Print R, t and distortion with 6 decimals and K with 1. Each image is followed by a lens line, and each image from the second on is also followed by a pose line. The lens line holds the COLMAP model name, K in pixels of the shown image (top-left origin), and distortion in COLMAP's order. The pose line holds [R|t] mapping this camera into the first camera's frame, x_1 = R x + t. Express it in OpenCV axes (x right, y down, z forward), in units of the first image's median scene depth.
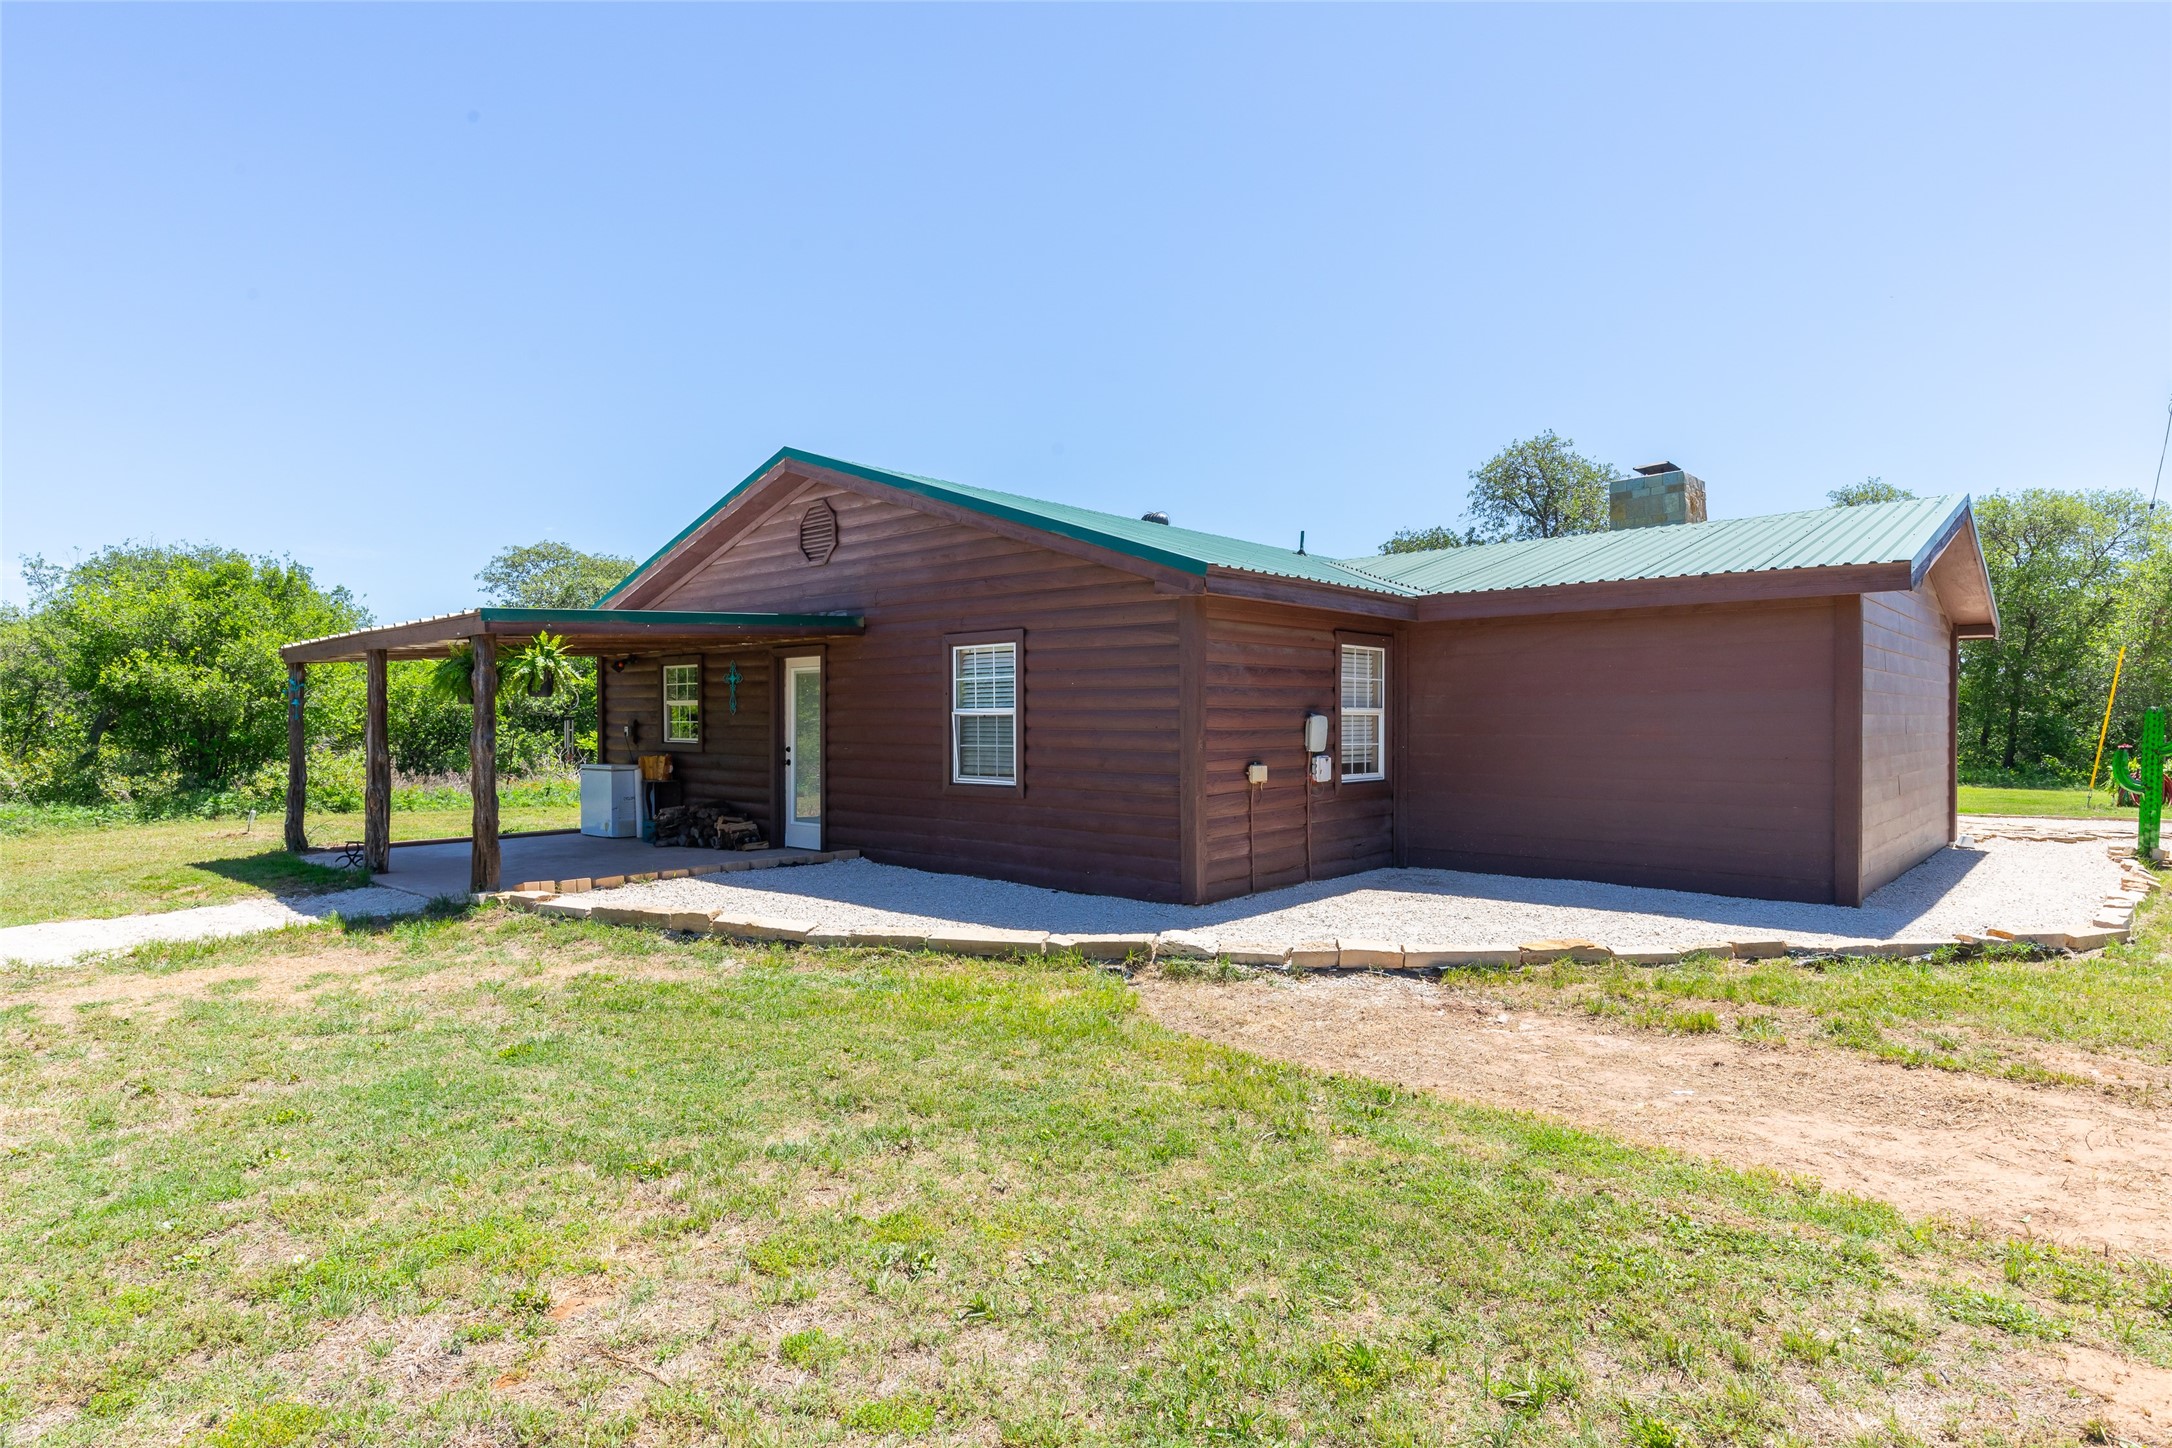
lens RADIAL K [[1185.1, 0, 1086.0], [0, 1185.1, 724.0], [0, 0, 1]] dist [0.000163, 0.000132]
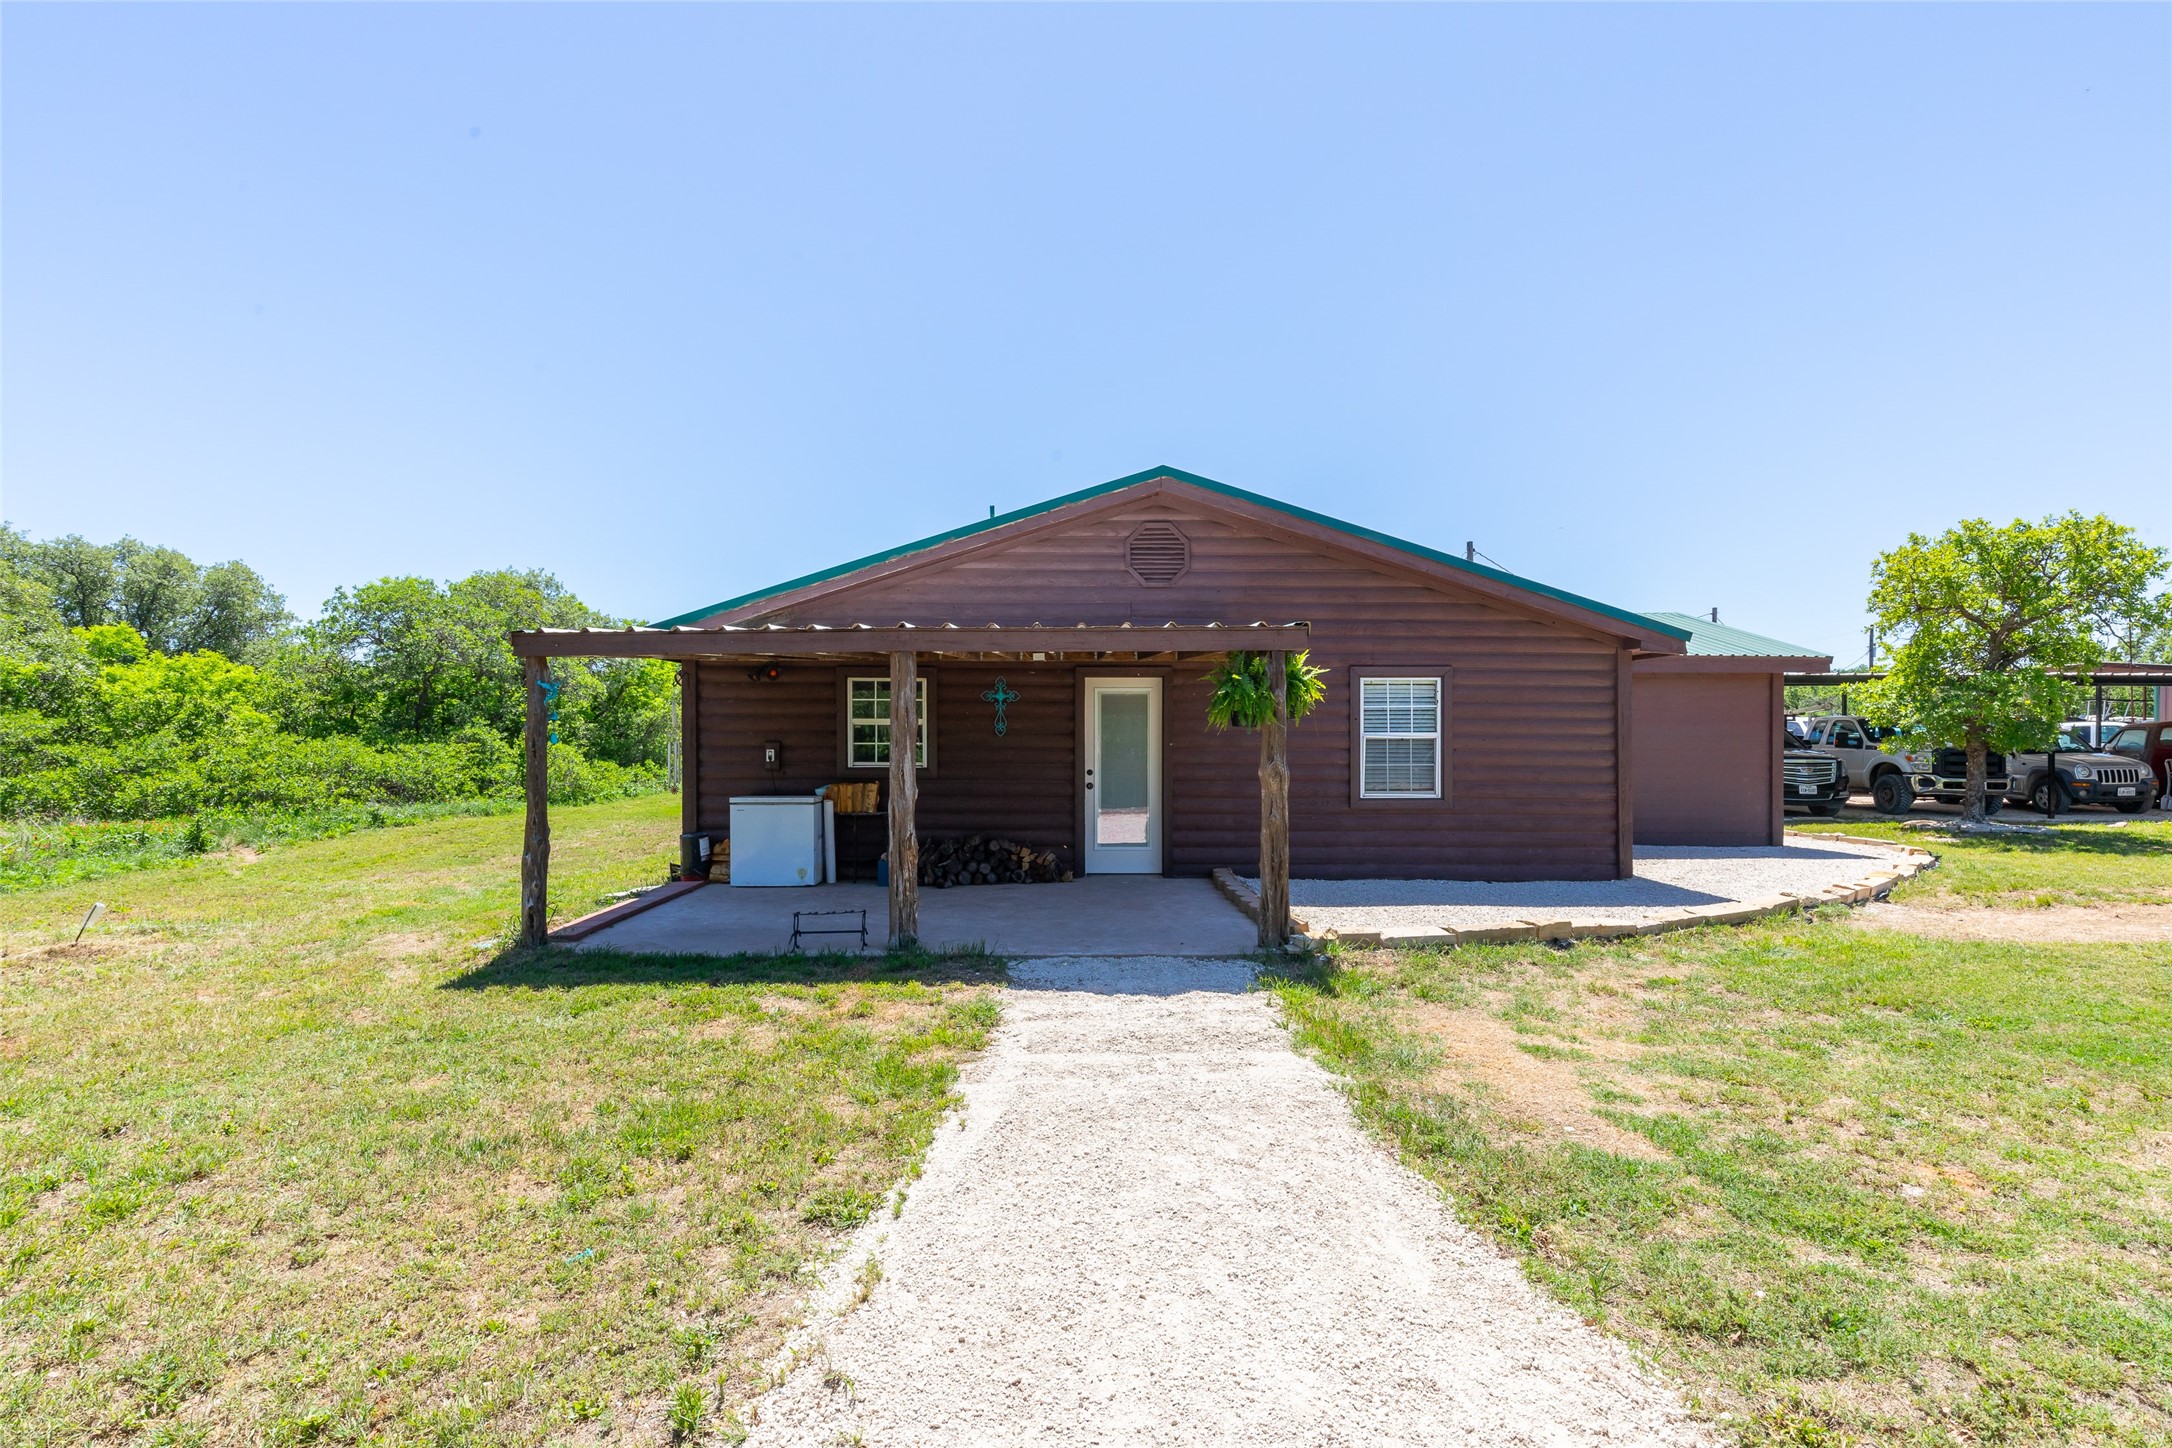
lens RADIAL K [[1054.6, 0, 1077.6], [0, 1054.6, 727.4], [0, 0, 1]] dist [0.001553, 0.000443]
pose [[0.730912, 0.010482, 0.682391, -1.020239], [-0.000159, 0.999885, -0.015189, -0.002658], [-0.682471, 0.010993, 0.730830, 0.461363]]
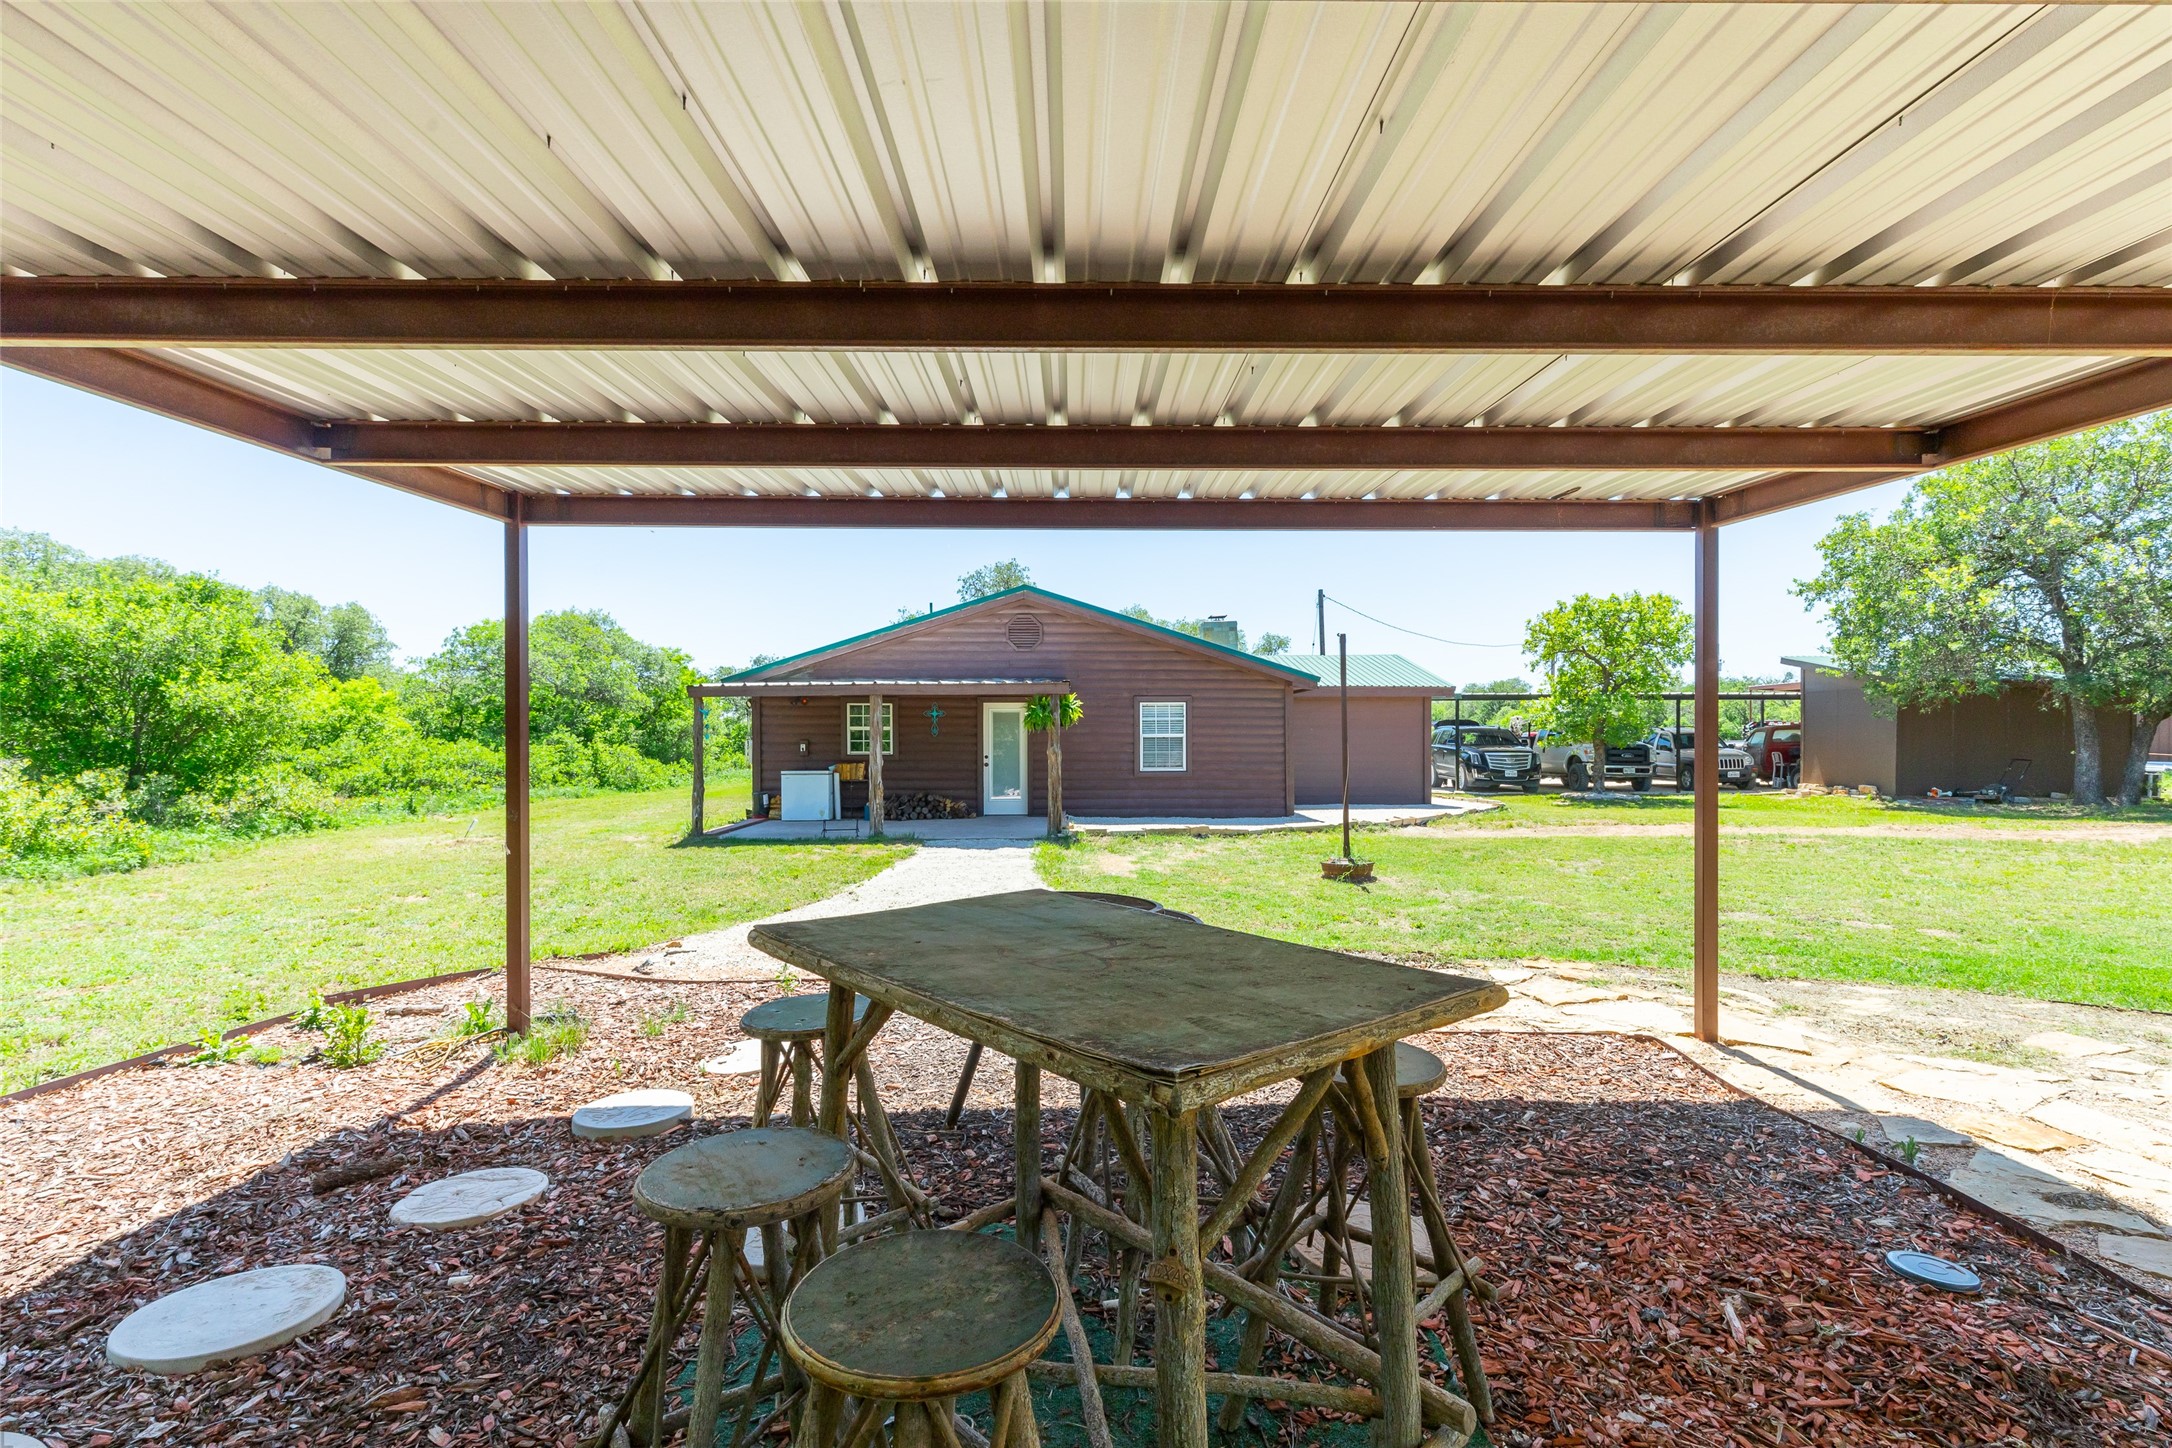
lens RADIAL K [[994.9, 0, 1086.0], [0, 994.9, 724.0], [0, 0, 1]] dist [0.001681, 0.000278]
pose [[0.710156, 0.014901, 0.703887, -1.386588], [0.003150, 0.999699, -0.024341, 0.011363], [-0.704038, 0.019503, 0.709895, -0.124130]]
